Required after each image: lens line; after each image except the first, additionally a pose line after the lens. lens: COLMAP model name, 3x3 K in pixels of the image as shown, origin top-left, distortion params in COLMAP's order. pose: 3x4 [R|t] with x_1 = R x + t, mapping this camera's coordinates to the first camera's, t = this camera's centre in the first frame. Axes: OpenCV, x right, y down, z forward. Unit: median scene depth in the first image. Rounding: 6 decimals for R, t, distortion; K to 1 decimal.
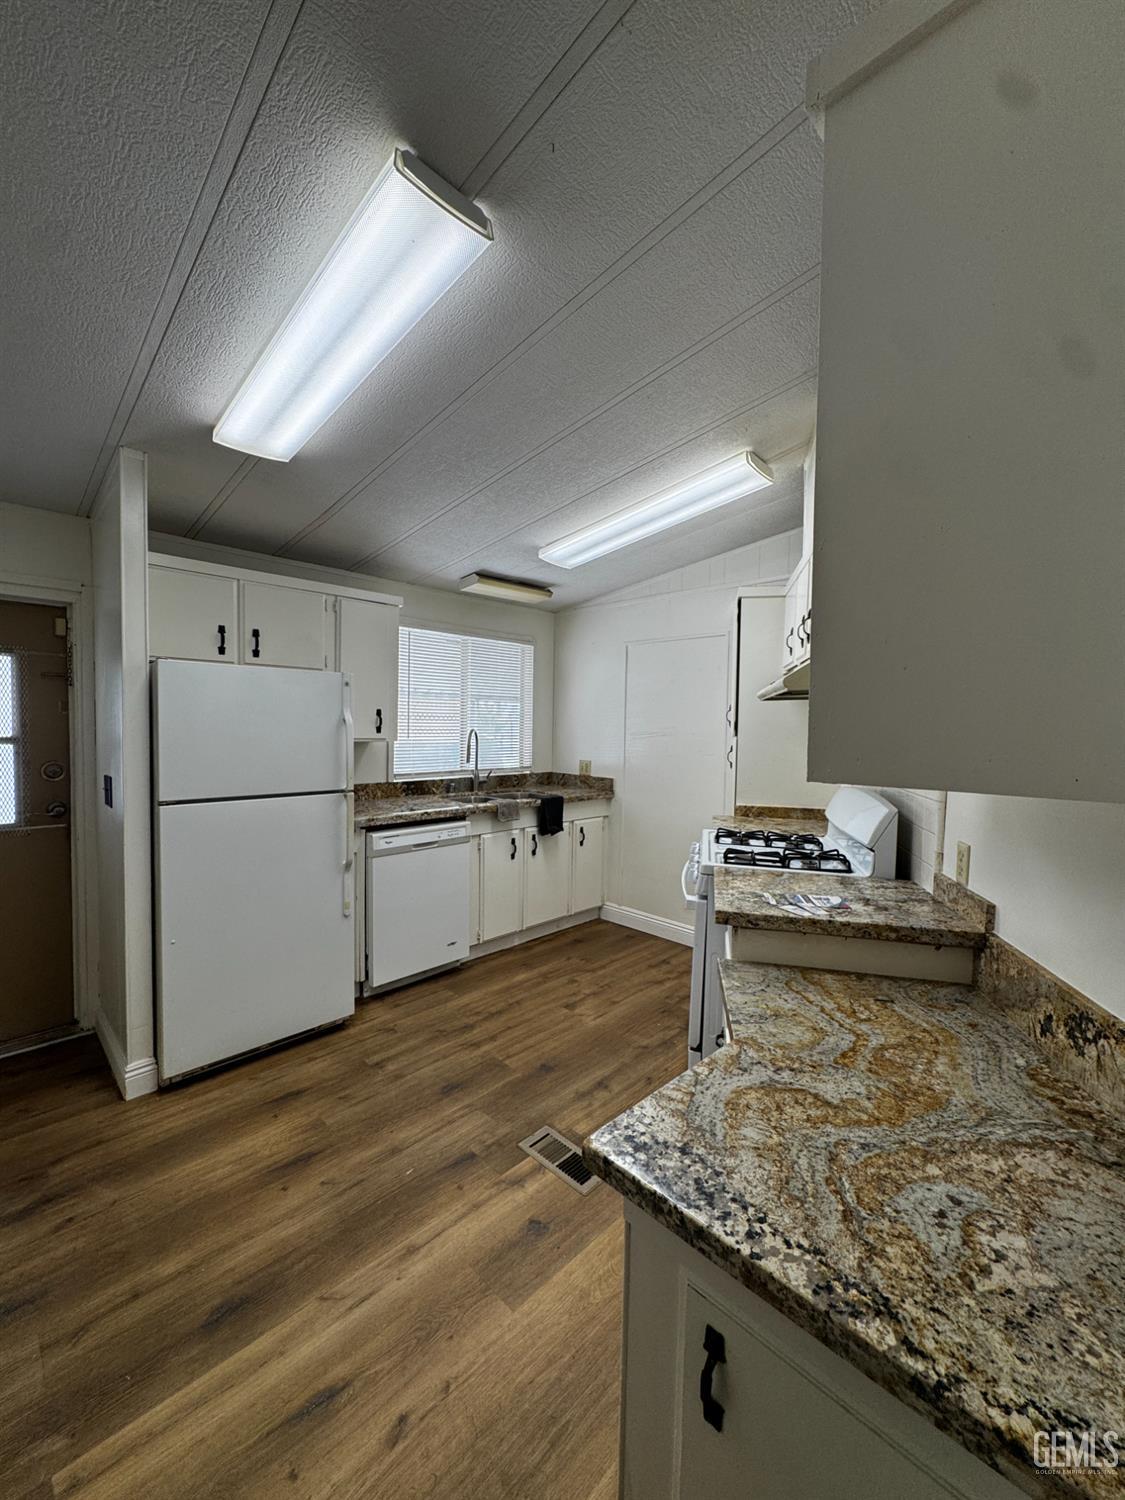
lens RADIAL K [[599.1, 0, 560.8], [0, 599.1, 747.8], [0, 0, 1]] dist [-0.007039, 0.000567]
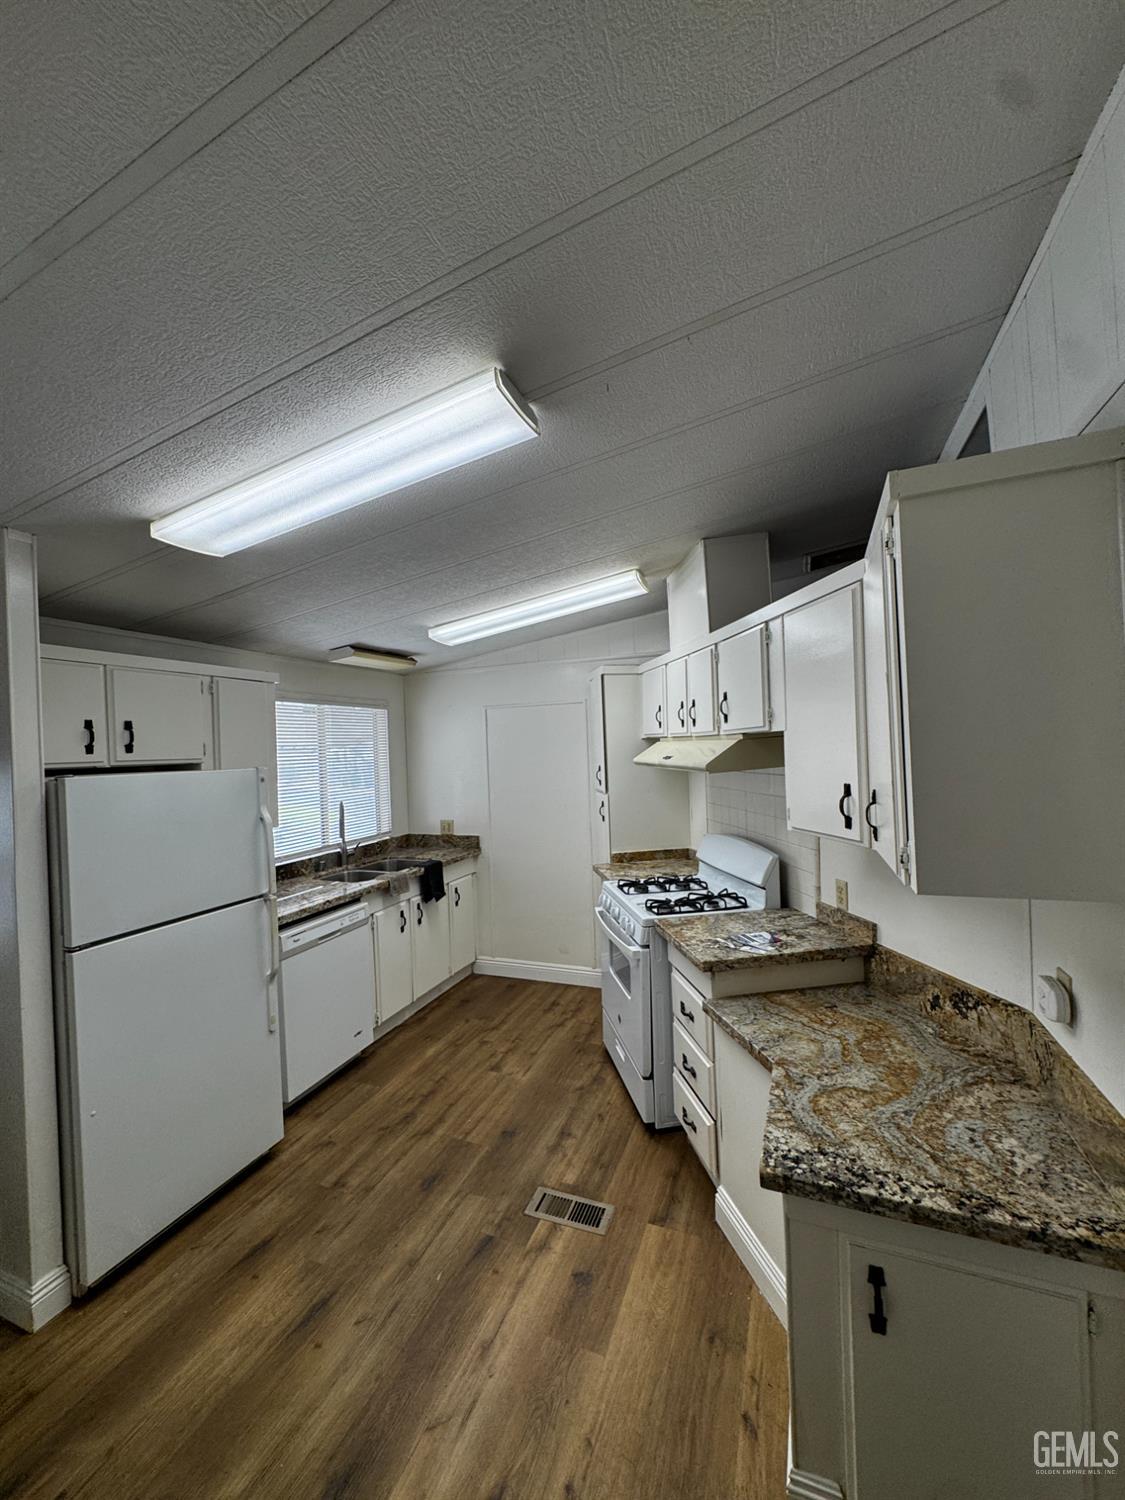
lens RADIAL K [[599.1, 0, 561.8], [0, 599.1, 747.2], [0, 0, 1]] dist [-0.007039, 0.000567]
pose [[0.919073, -0.050508, 0.390837, -0.422220], [0.068641, 0.997110, -0.032555, -0.137793], [-0.388064, 0.056748, 0.919884, -0.058404]]
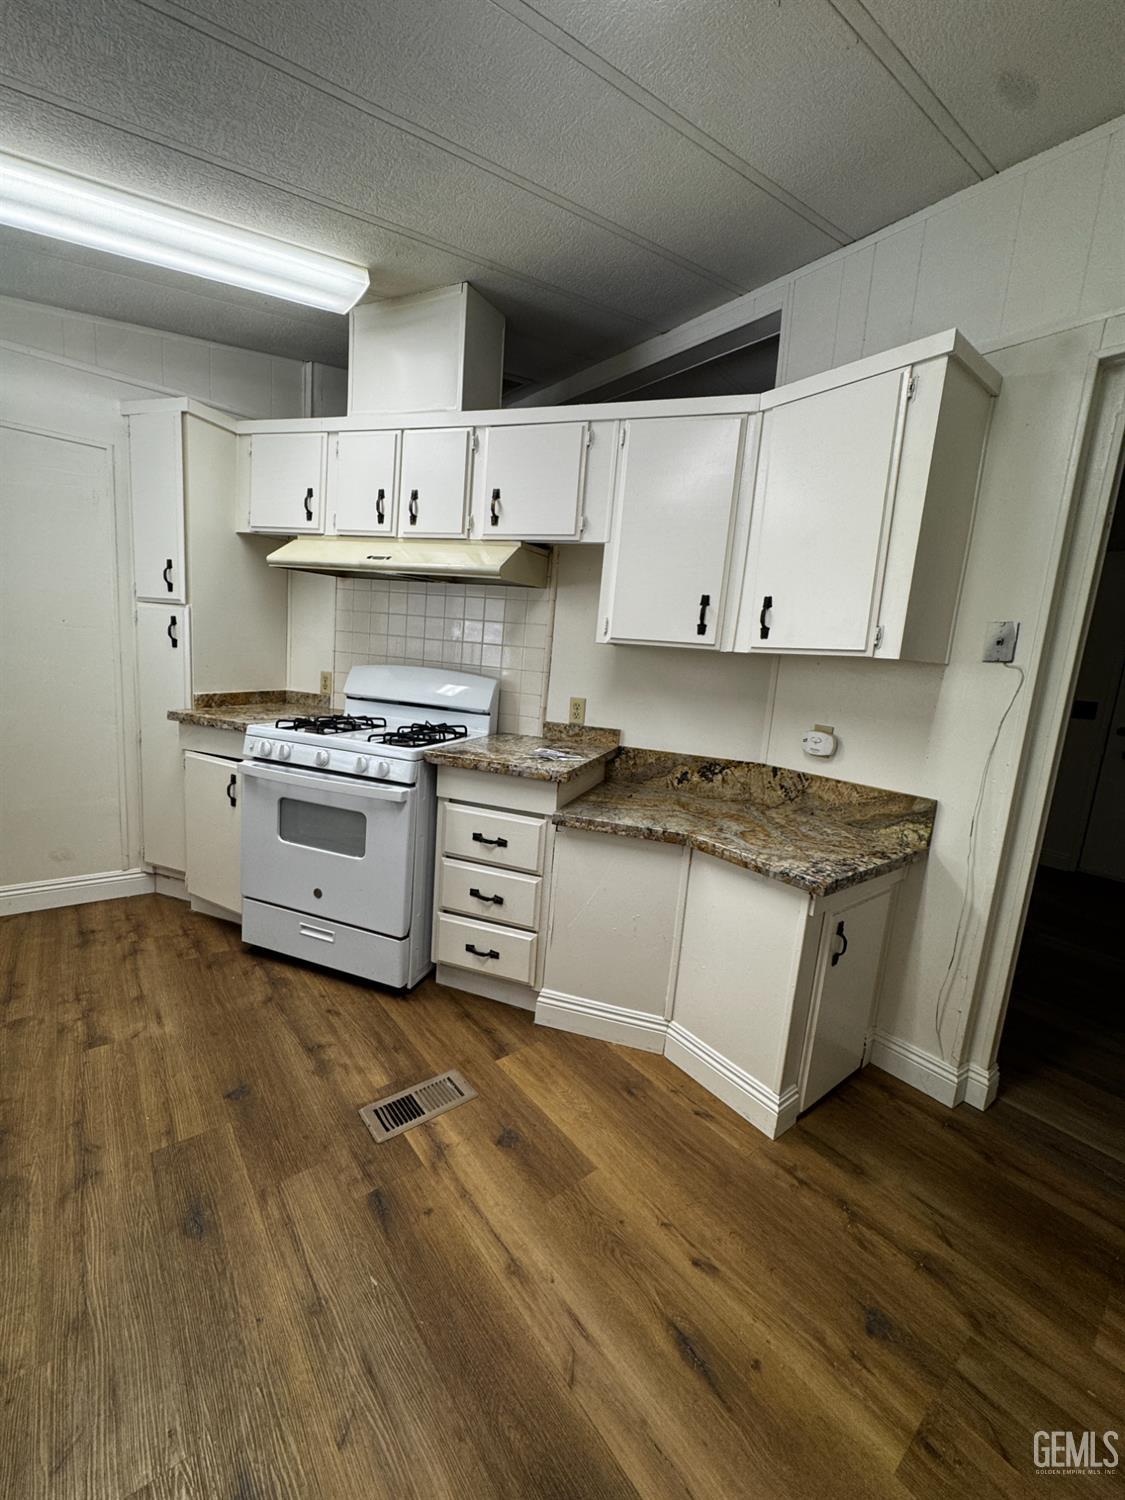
lens RADIAL K [[599.1, 0, 565.5], [0, 599.1, 749.7], [0, 0, 1]] dist [-0.007039, 0.000567]
pose [[0.104221, -0.172373, 0.979503, -0.790475], [-0.039237, 0.983387, 0.177232, 0.015336], [-0.993780, -0.056904, 0.095726, 0.782635]]
